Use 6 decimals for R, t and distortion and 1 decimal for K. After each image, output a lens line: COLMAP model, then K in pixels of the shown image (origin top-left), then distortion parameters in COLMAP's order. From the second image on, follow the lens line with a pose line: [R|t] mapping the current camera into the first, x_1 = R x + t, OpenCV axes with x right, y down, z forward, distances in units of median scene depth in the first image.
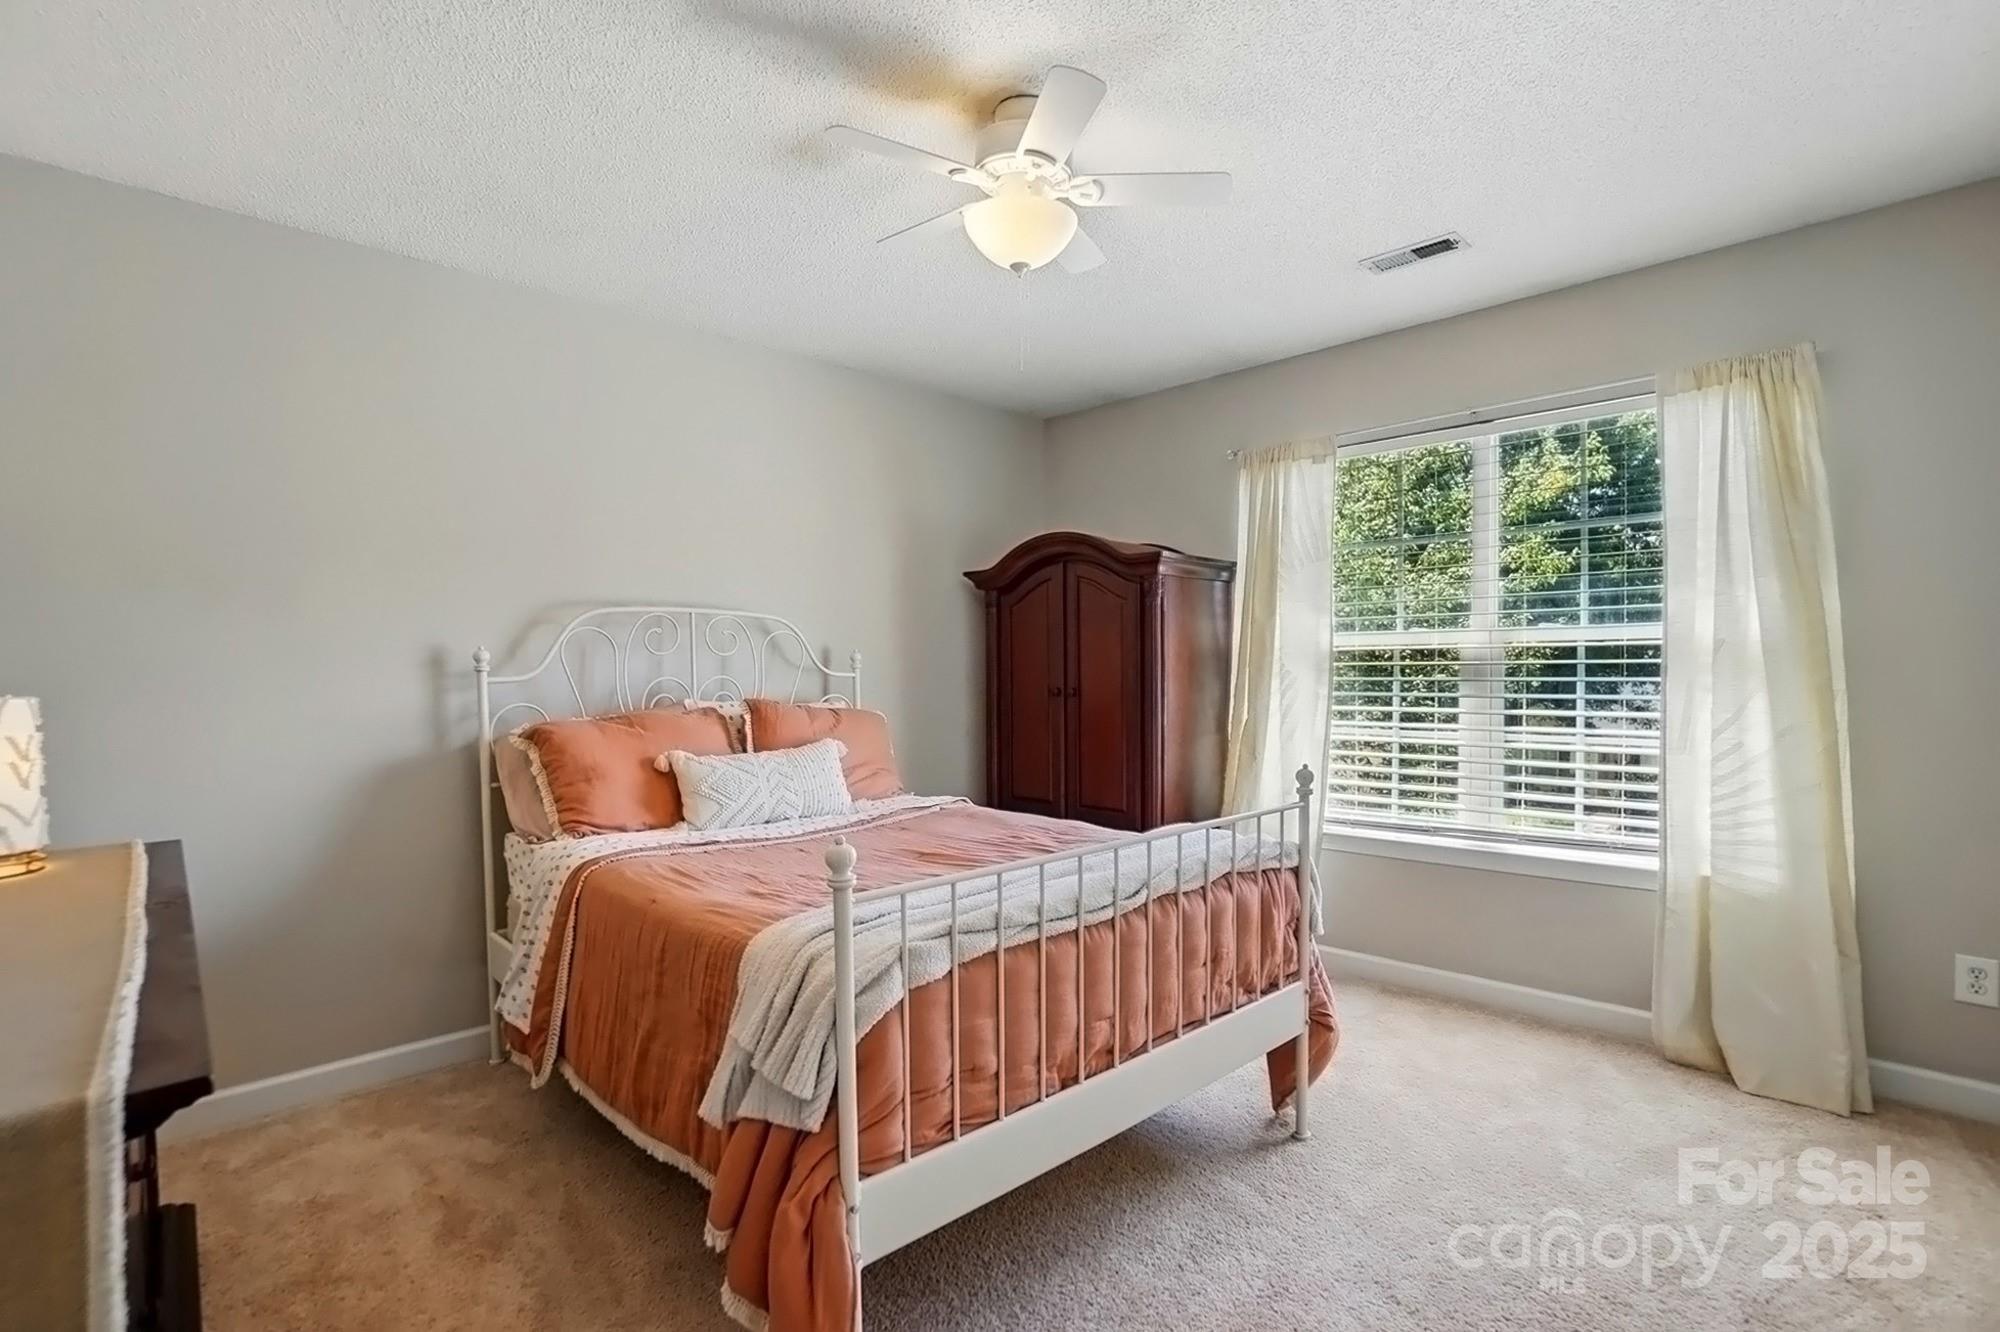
lens RADIAL K [[937.0, 0, 1008.1], [0, 937.0, 677.8], [0, 0, 1]] dist [-0.022068, 0.001336]
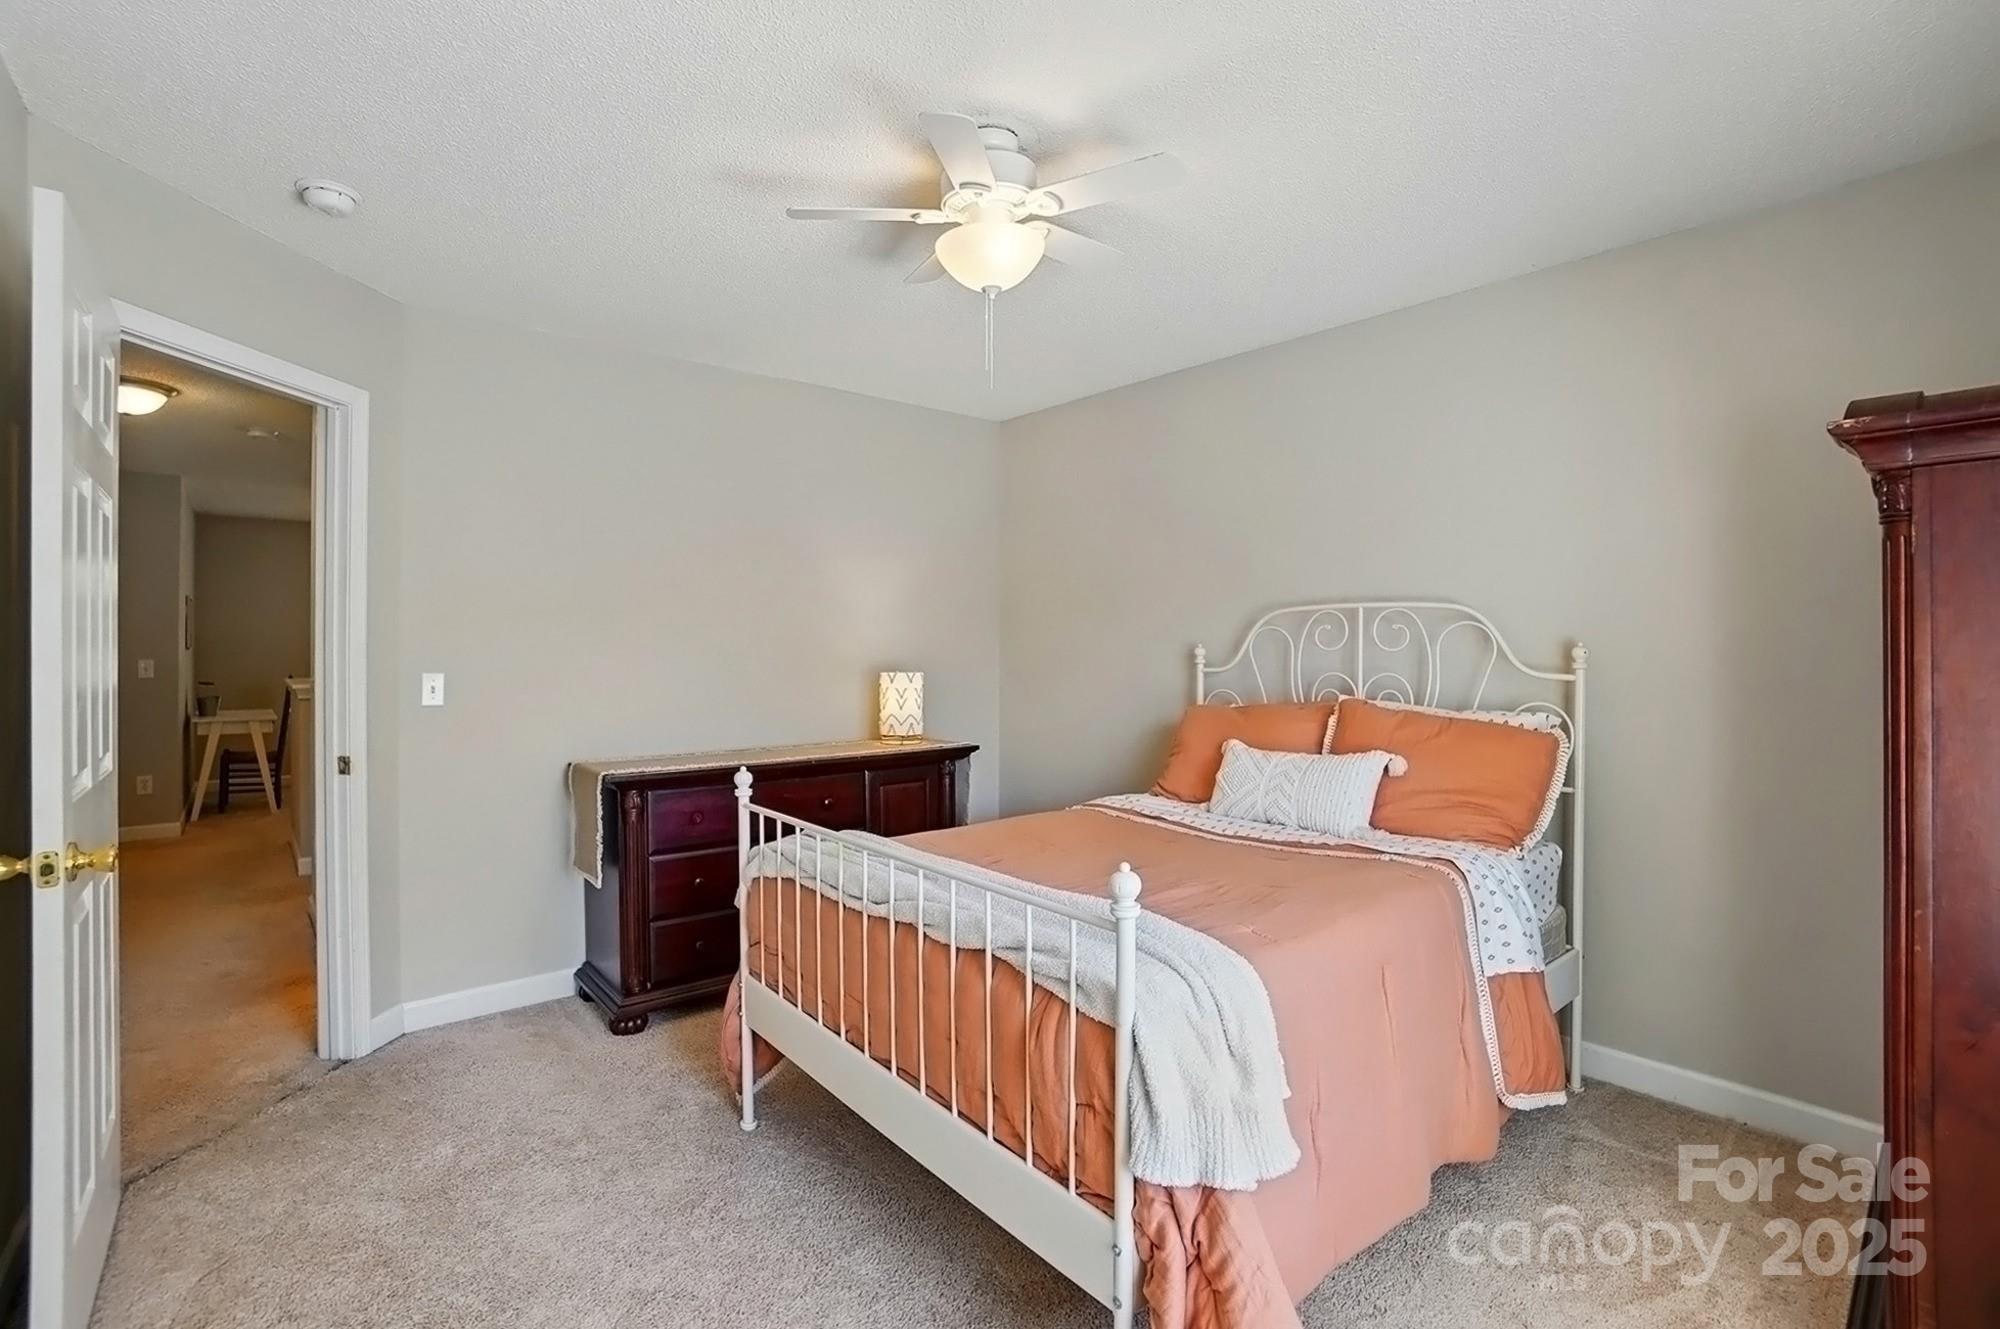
lens RADIAL K [[937.0, 0, 1003.1], [0, 937.0, 651.4], [0, 0, 1]] dist [-0.022068, 0.001336]
pose [[-0.123262, 0.006111, -0.992355, 0.816870], [-0.010543, 0.999917, 0.007467, -0.033259], [0.992318, 0.011383, -0.123187, 0.915623]]
